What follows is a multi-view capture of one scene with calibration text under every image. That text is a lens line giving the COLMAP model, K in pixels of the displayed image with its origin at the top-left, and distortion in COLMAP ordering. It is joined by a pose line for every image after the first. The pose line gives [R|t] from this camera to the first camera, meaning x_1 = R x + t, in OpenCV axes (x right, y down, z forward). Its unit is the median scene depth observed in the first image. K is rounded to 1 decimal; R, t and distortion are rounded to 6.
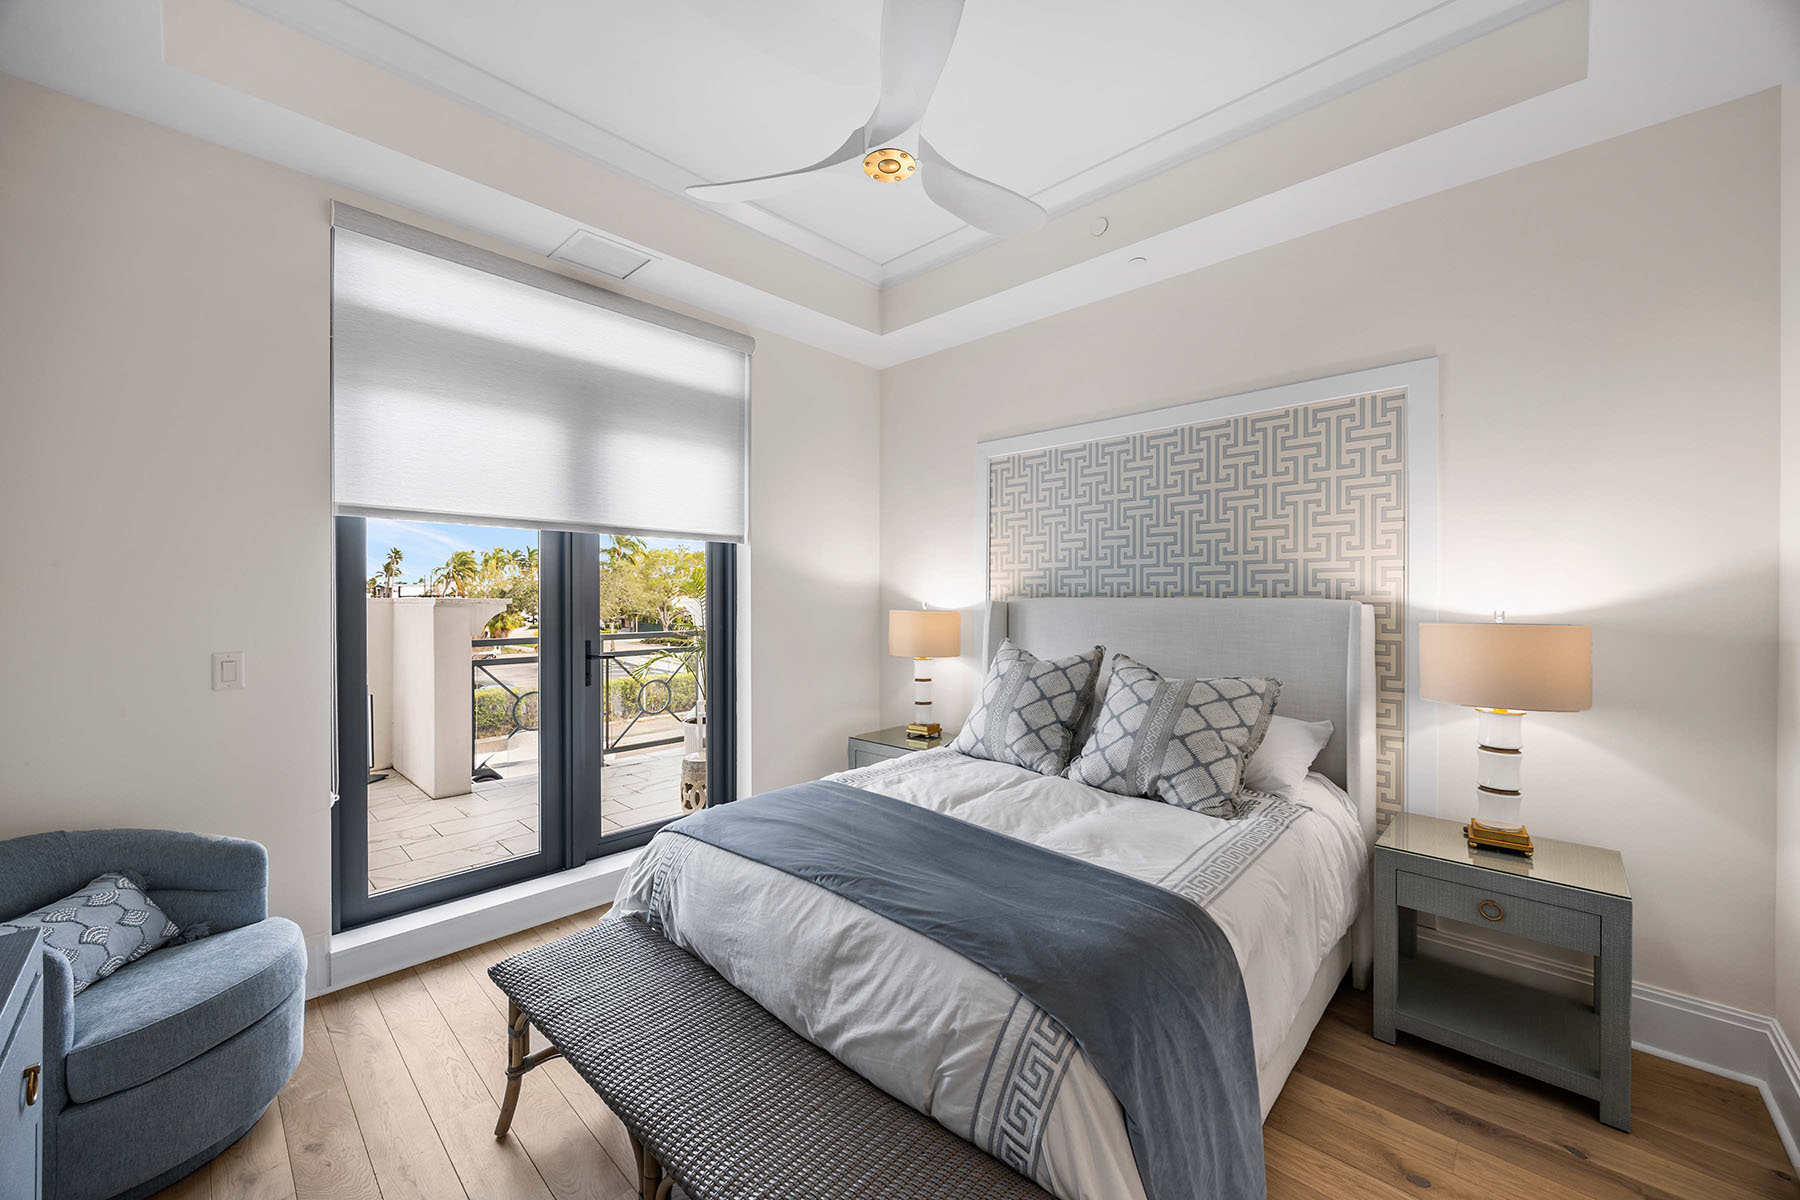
lens RADIAL K [[684.9, 0, 901.6], [0, 684.9, 597.2], [0, 0, 1]] dist [0.002434, 0.000209]
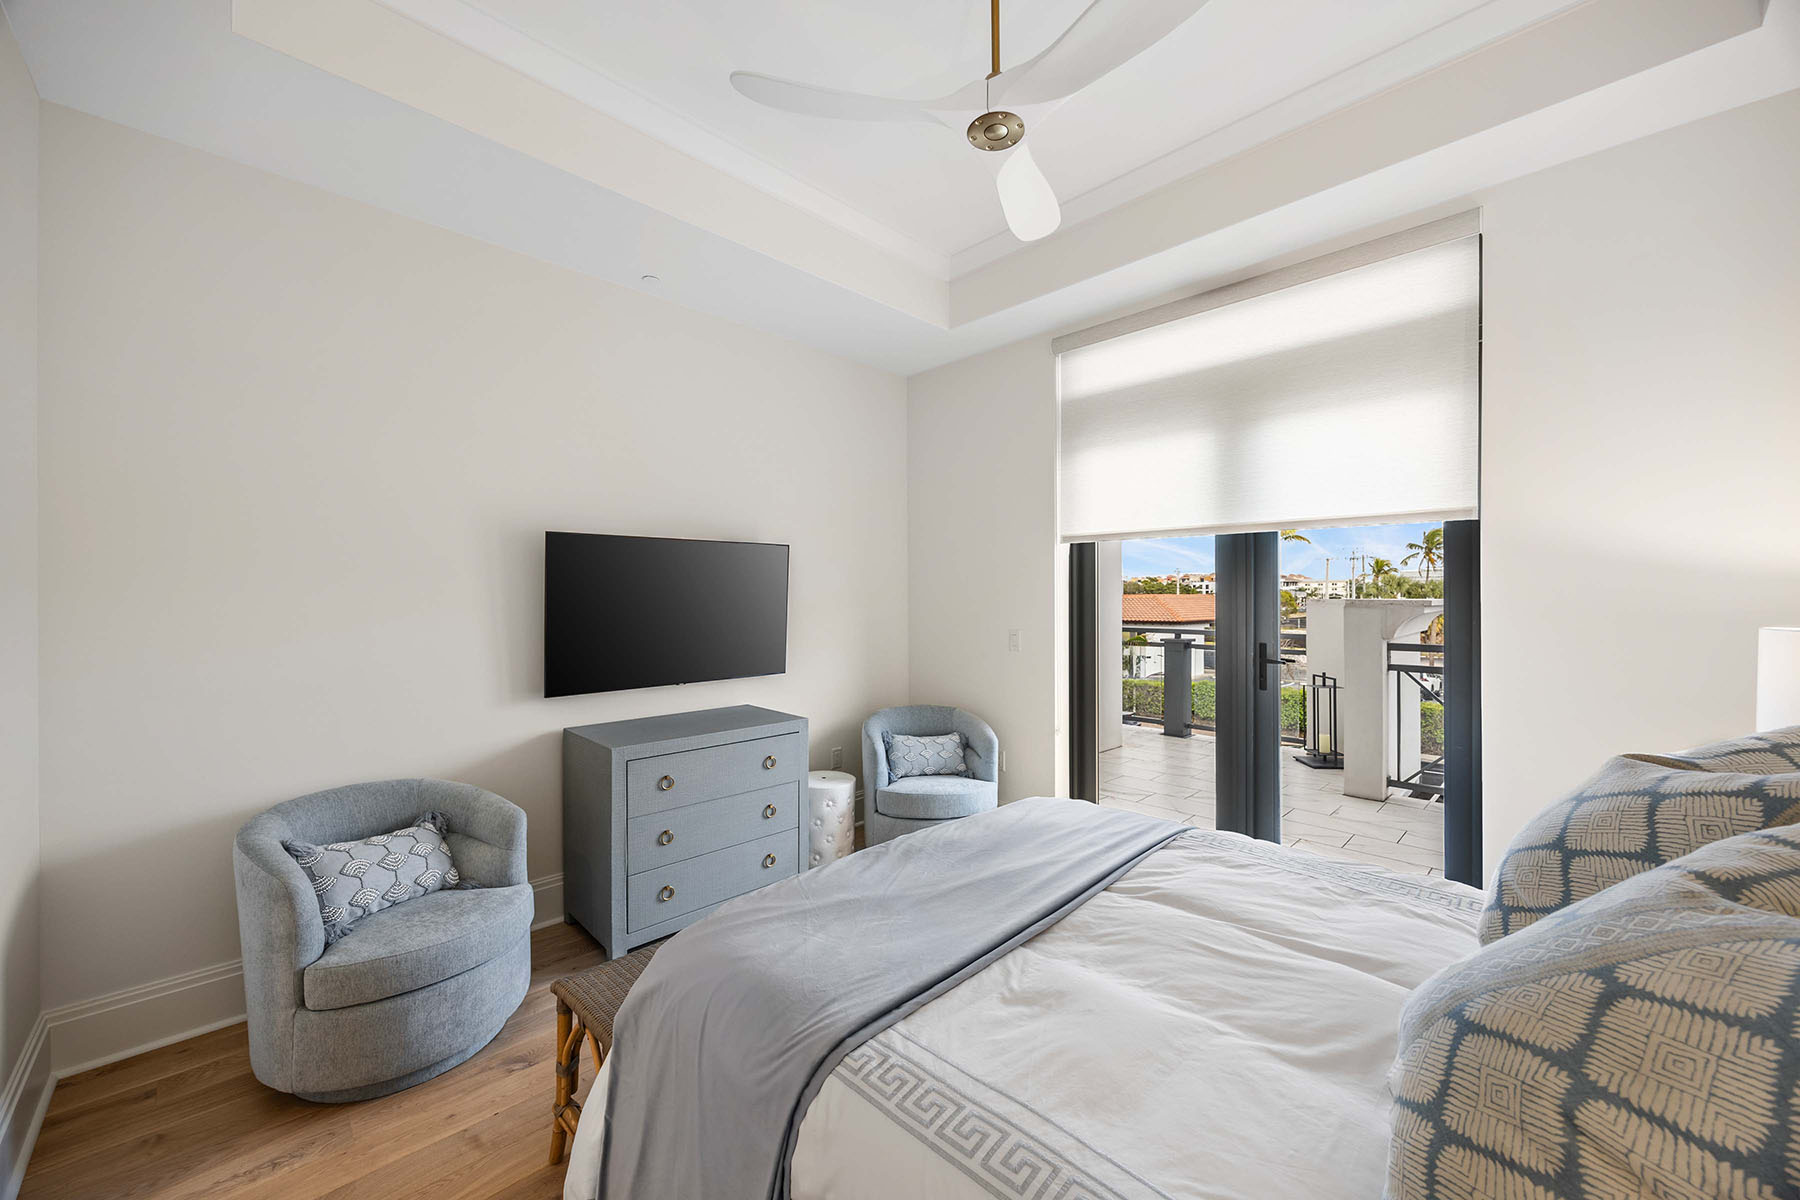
lens RADIAL K [[684.9, 0, 902.4], [0, 684.9, 599.7], [0, 0, 1]] dist [0.002434, 0.000209]
pose [[-0.035307, 0.000987, -0.999376, 0.707380], [-0.000949, 0.999999, 0.001021, 0.002254], [0.999376, 0.000984, -0.035306, 0.705035]]
